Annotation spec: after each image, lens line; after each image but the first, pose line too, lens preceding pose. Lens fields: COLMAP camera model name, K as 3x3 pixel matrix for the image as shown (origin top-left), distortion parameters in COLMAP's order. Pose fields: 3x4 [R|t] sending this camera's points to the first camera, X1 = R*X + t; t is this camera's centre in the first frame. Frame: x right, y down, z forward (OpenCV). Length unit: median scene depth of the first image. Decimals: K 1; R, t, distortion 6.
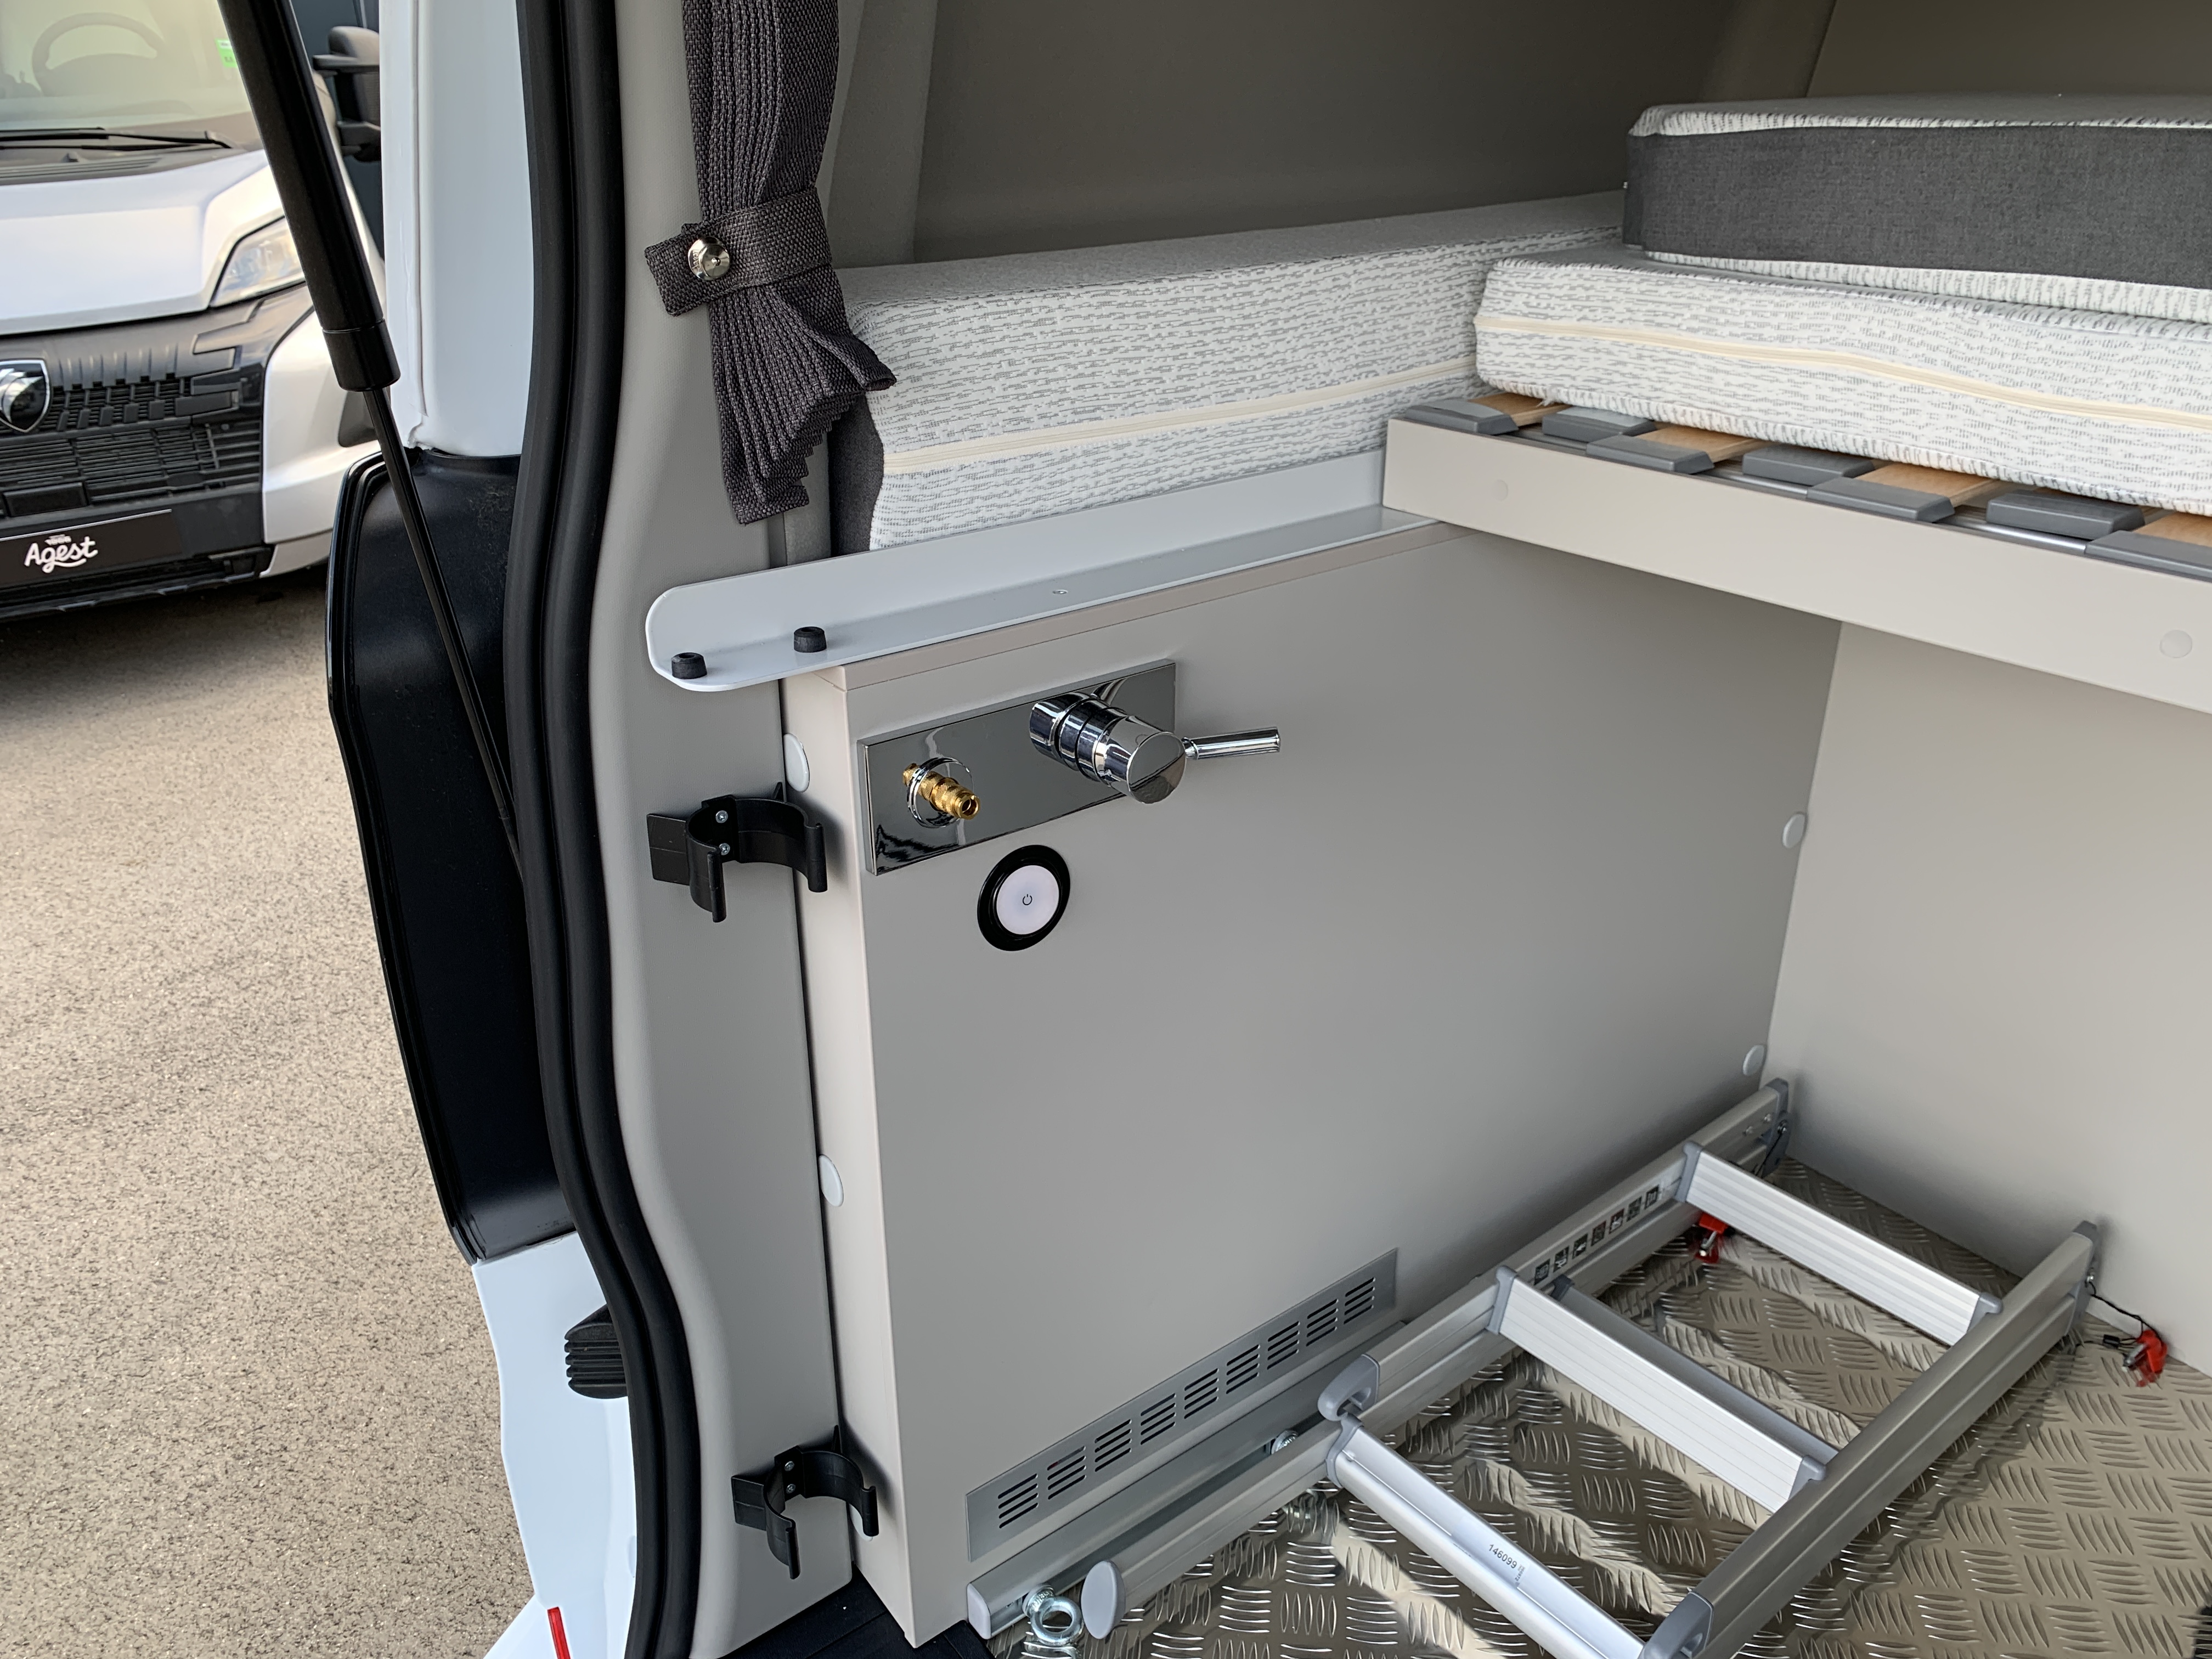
lens RADIAL K [[1693.2, 0, 1109.7], [0, 1693.2, 824.3], [0, 0, 1]] dist [0.018228, -0.025888]
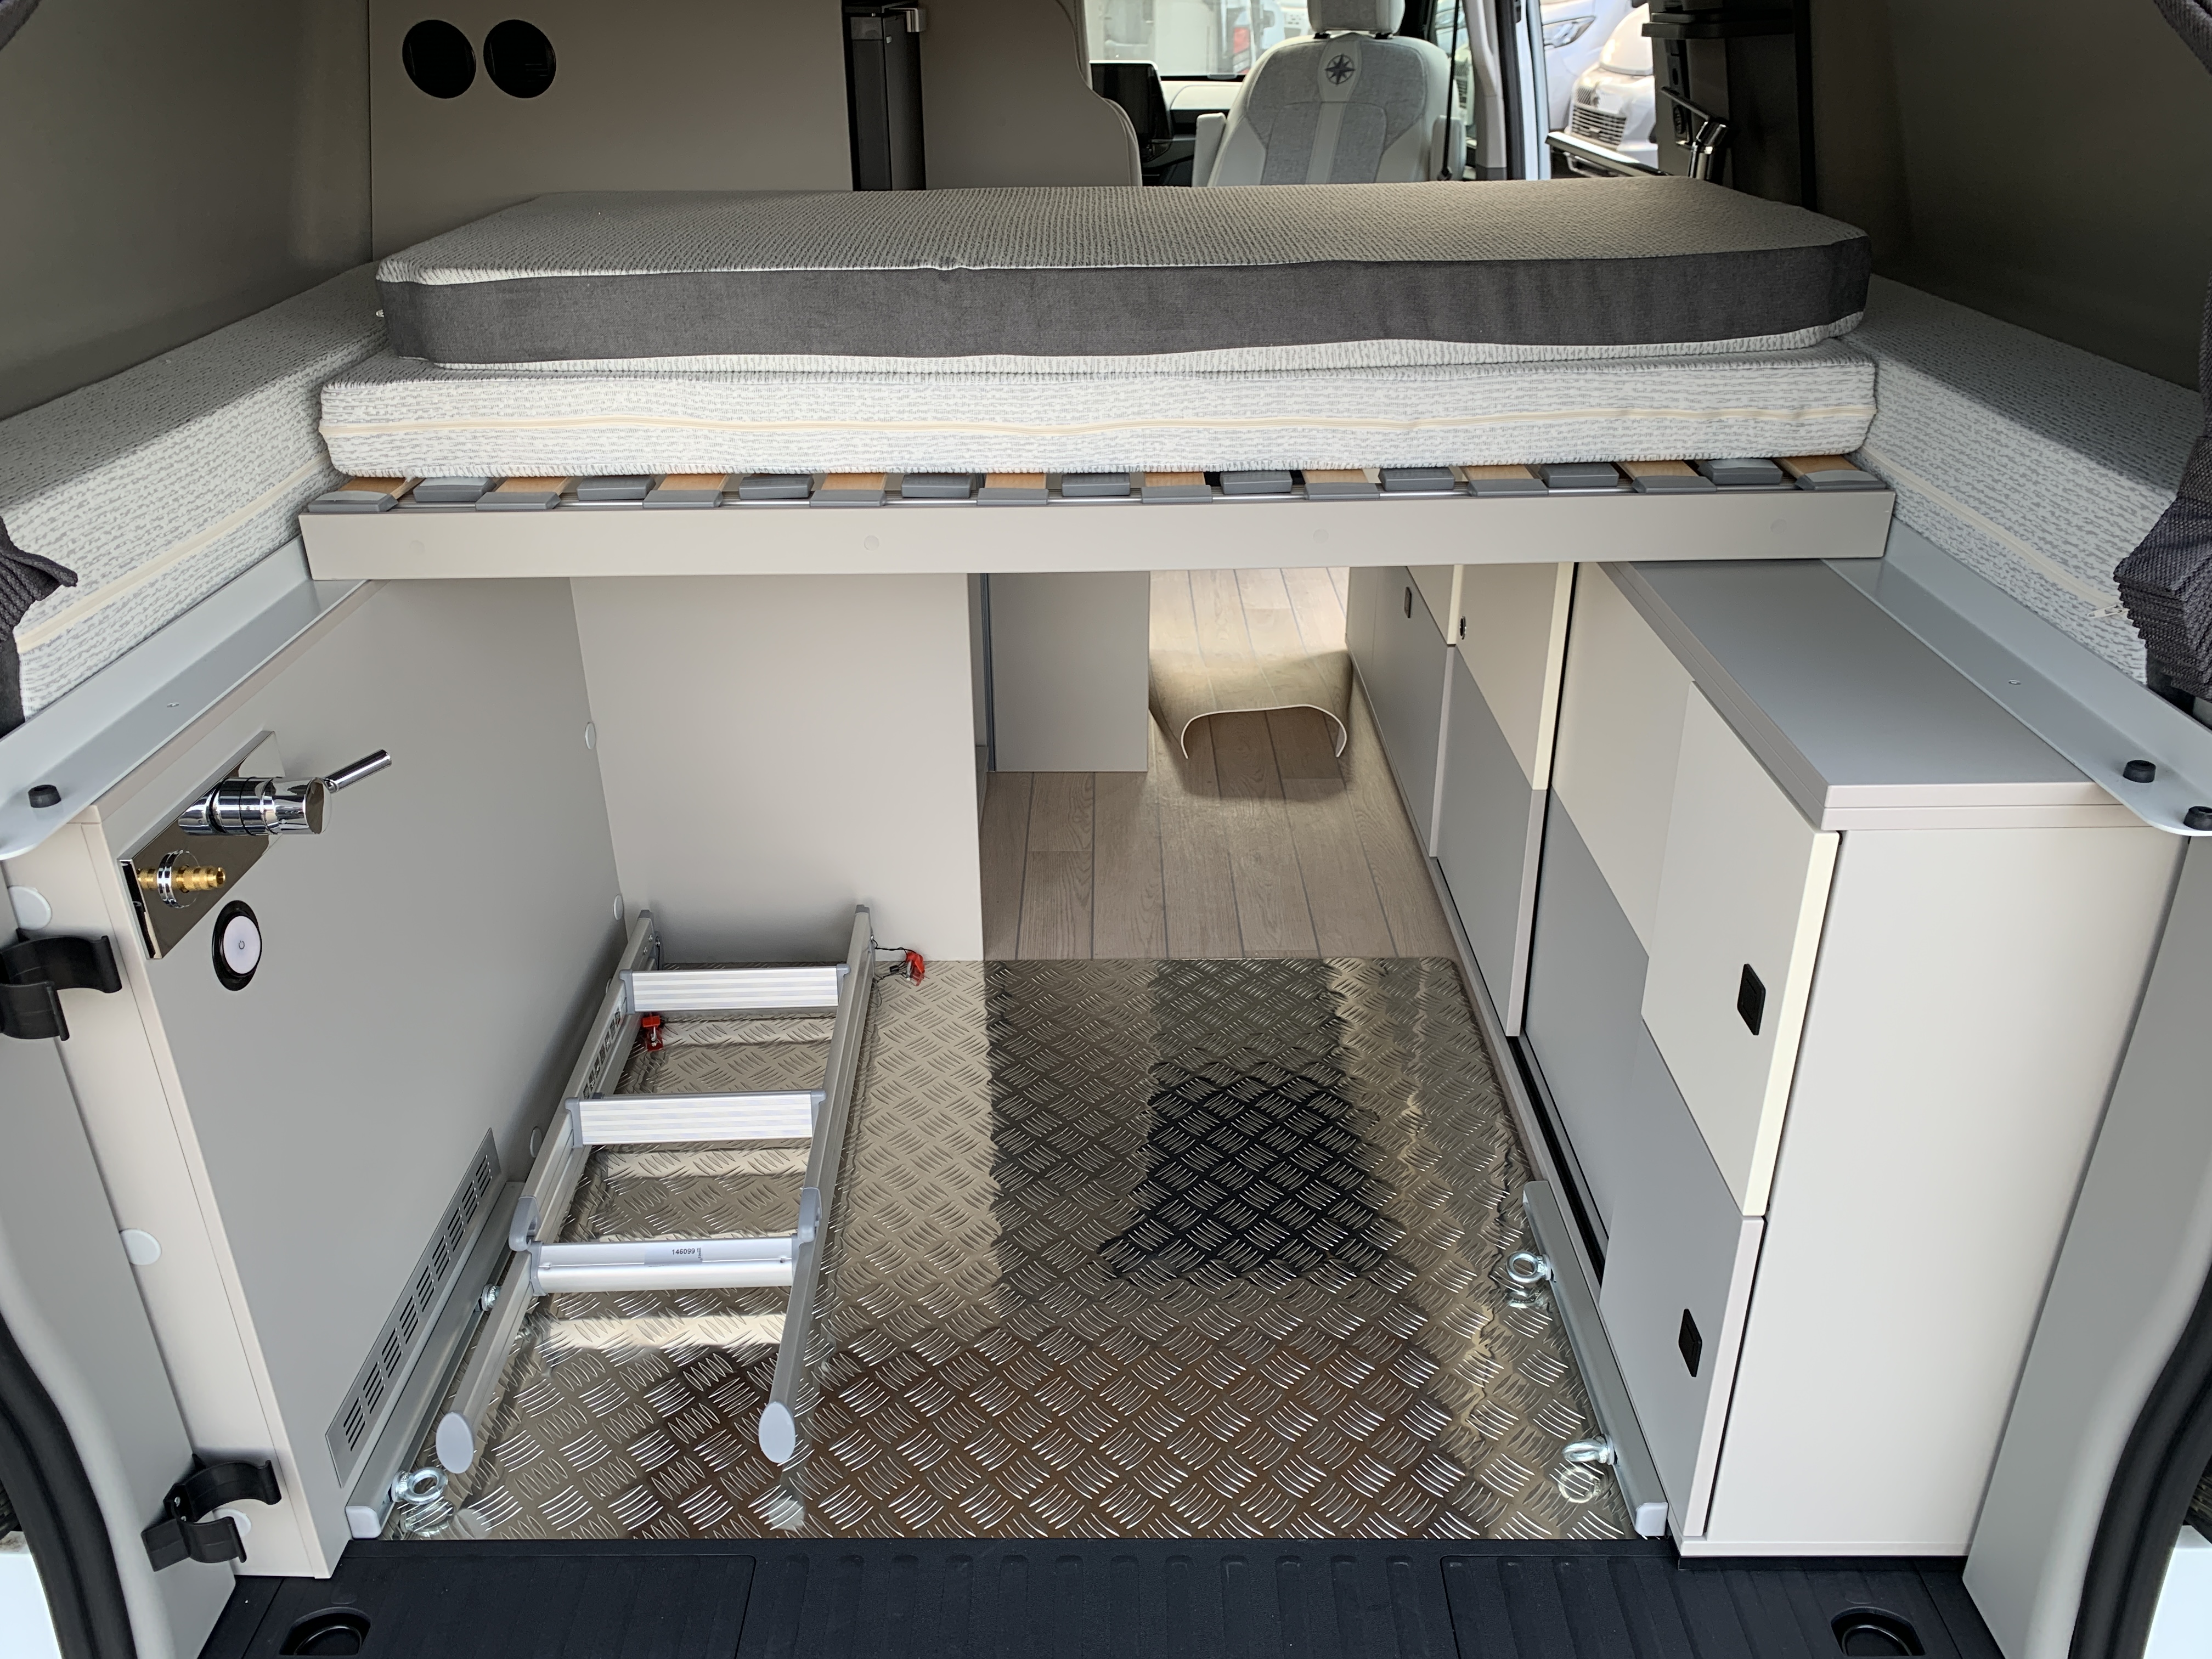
lens RADIAL K [[1693.2, 0, 1108.5], [0, 1693.2, 838.3], [0, 0, 1]] dist [0.018228, -0.025888]
pose [[0.603158, -0.356138, 0.713699, -0.506791], [0.334362, 0.925264, 0.179135, -0.036808], [-0.724157, 0.130587, 0.677159, -0.321686]]
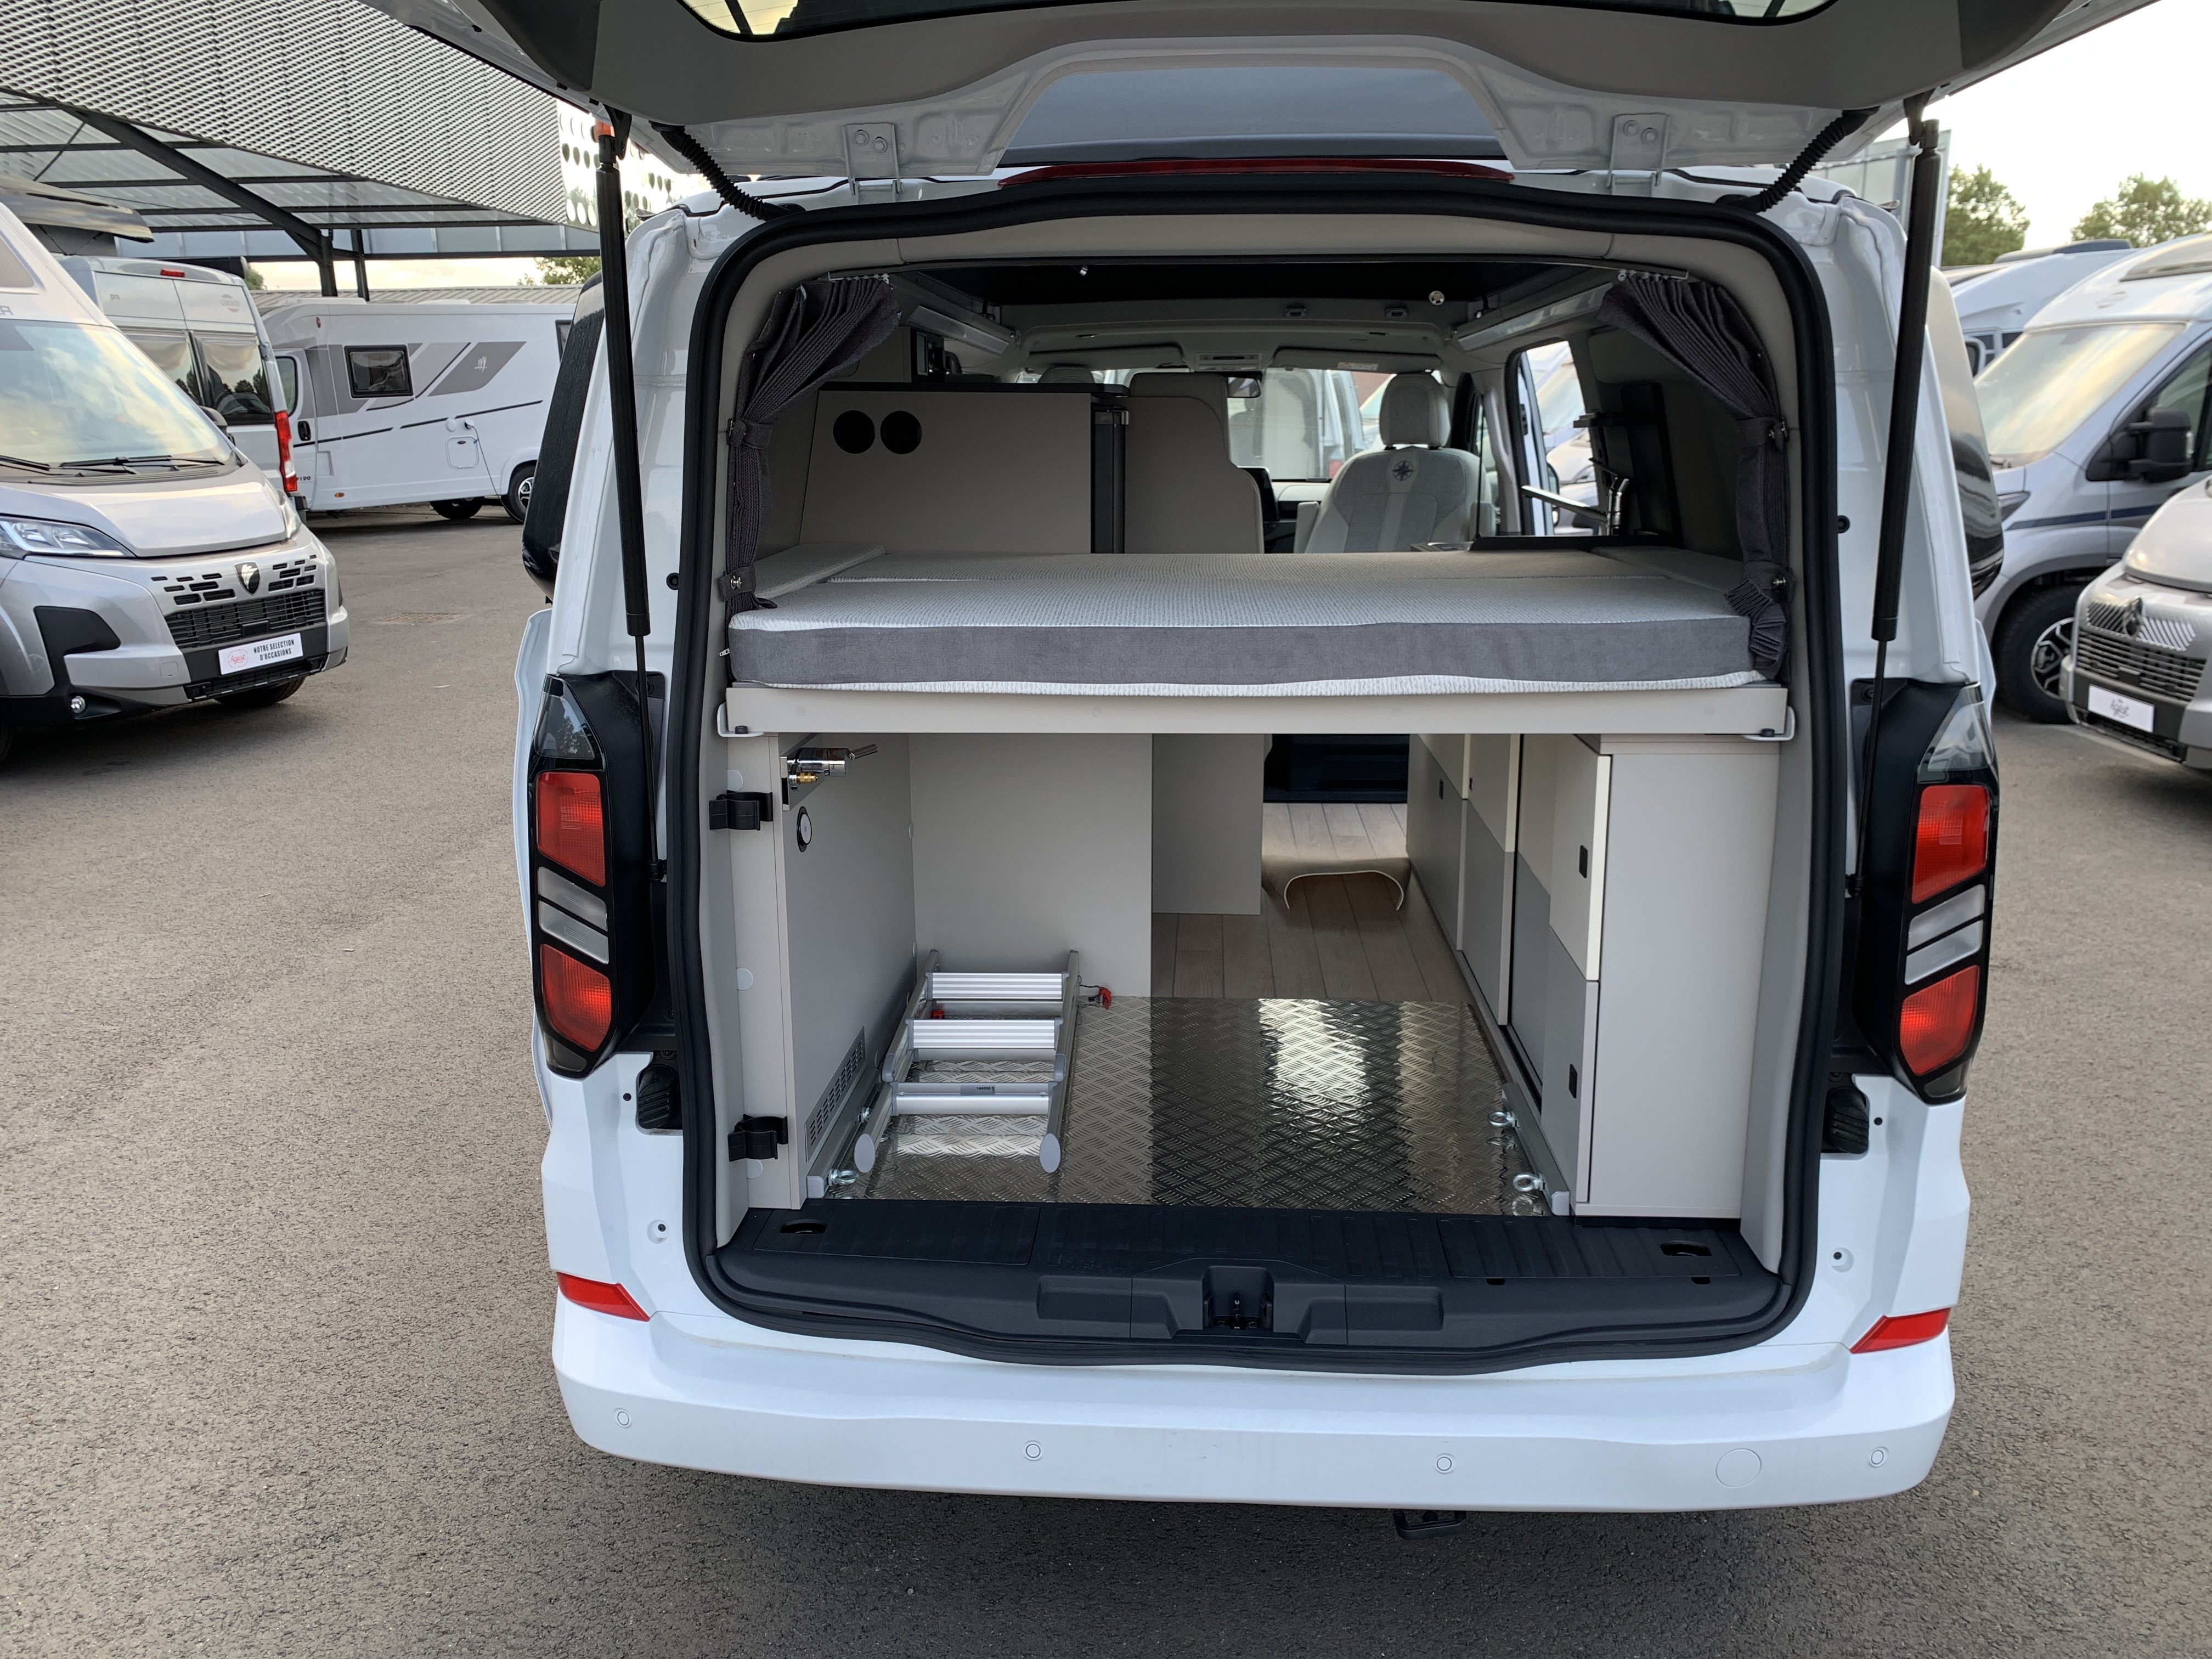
lens RADIAL K [[1693.2, 0, 1107.1], [0, 1693.2, 817.8], [0, 0, 1]] dist [0.018228, -0.025888]
pose [[0.652595, -0.162132, 0.740157, -3.704632], [0.314989, 0.946481, -0.070398, 1.123274], [-0.689131, 0.279083, 0.668739, -2.225376]]
